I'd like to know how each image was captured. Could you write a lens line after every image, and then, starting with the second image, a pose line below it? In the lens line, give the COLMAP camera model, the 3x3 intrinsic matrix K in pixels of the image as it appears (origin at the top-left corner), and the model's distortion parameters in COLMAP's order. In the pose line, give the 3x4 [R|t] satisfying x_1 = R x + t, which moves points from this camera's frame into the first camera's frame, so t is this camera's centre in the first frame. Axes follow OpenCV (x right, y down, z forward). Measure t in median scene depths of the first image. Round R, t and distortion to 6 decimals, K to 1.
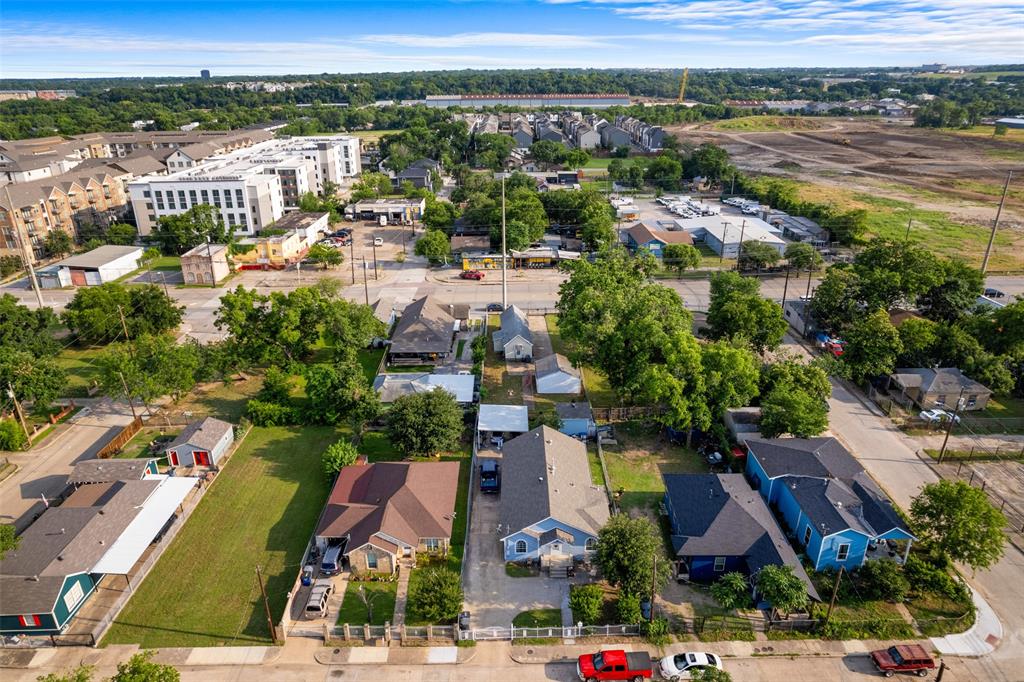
lens RADIAL K [[655.9, 0, 512.0], [0, 655.9, 341.0], [0, 0, 1]] dist [-0.082461, 0.073024]
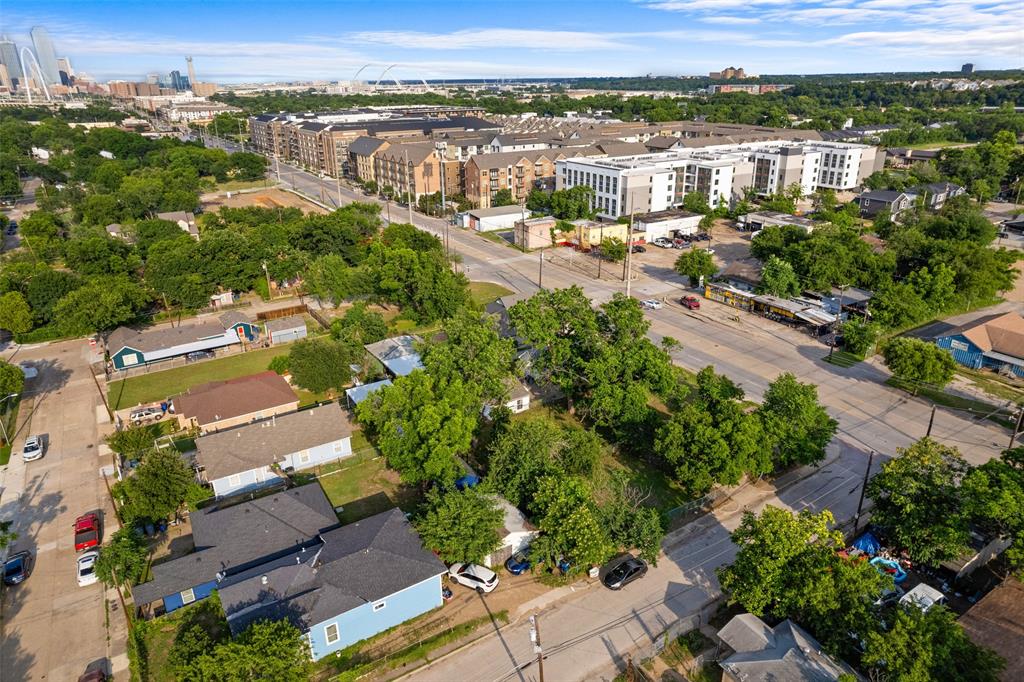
lens RADIAL K [[655.9, 0, 512.0], [0, 655.9, 341.0], [0, 0, 1]] dist [-0.082461, 0.073024]
pose [[0.529980, 0.320435, -0.785139, 0.463080], [-0.315095, 0.933984, 0.168489, -0.110141], [0.787297, 0.158097, 0.595960, 0.252392]]
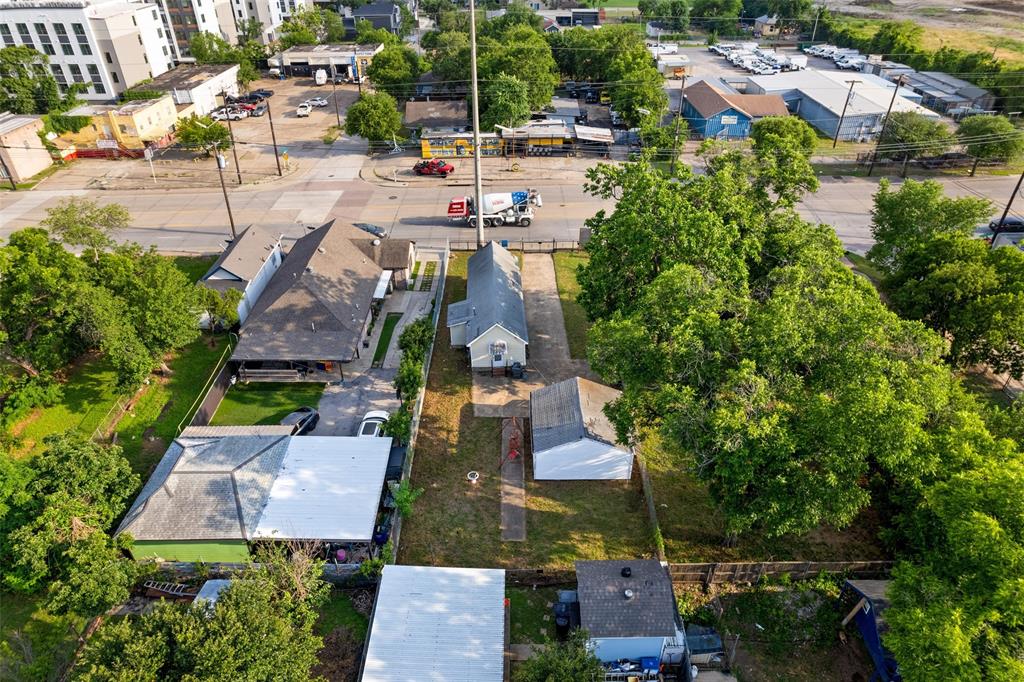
lens RADIAL K [[655.9, 0, 512.0], [0, 655.9, 341.0], [0, 0, 1]] dist [-0.082461, 0.073024]
pose [[0.999960, 0.004843, -0.007545, 0.015013], [-0.003242, 0.979942, 0.199258, -0.056655], [0.008359, -0.199226, 0.979918, 0.330198]]
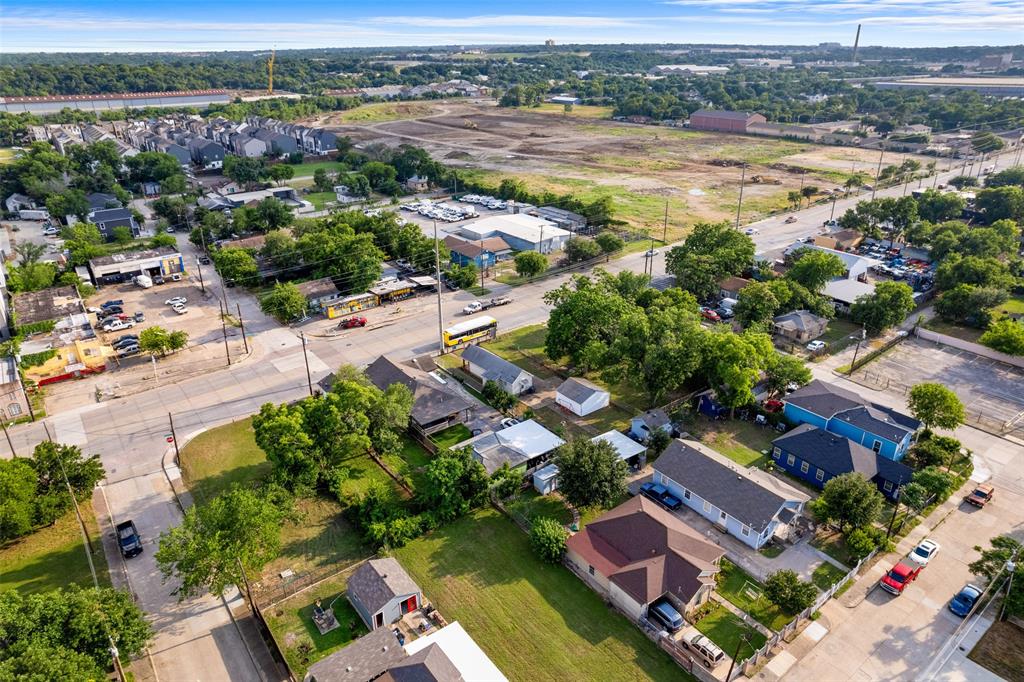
lens RADIAL K [[655.9, 0, 512.0], [0, 655.9, 341.0], [0, 0, 1]] dist [-0.082461, 0.073024]
pose [[0.798392, -0.246995, 0.549148, -0.352641], [0.232114, 0.967758, 0.097812, -0.100132], [-0.555601, 0.049373, 0.829982, 0.083342]]
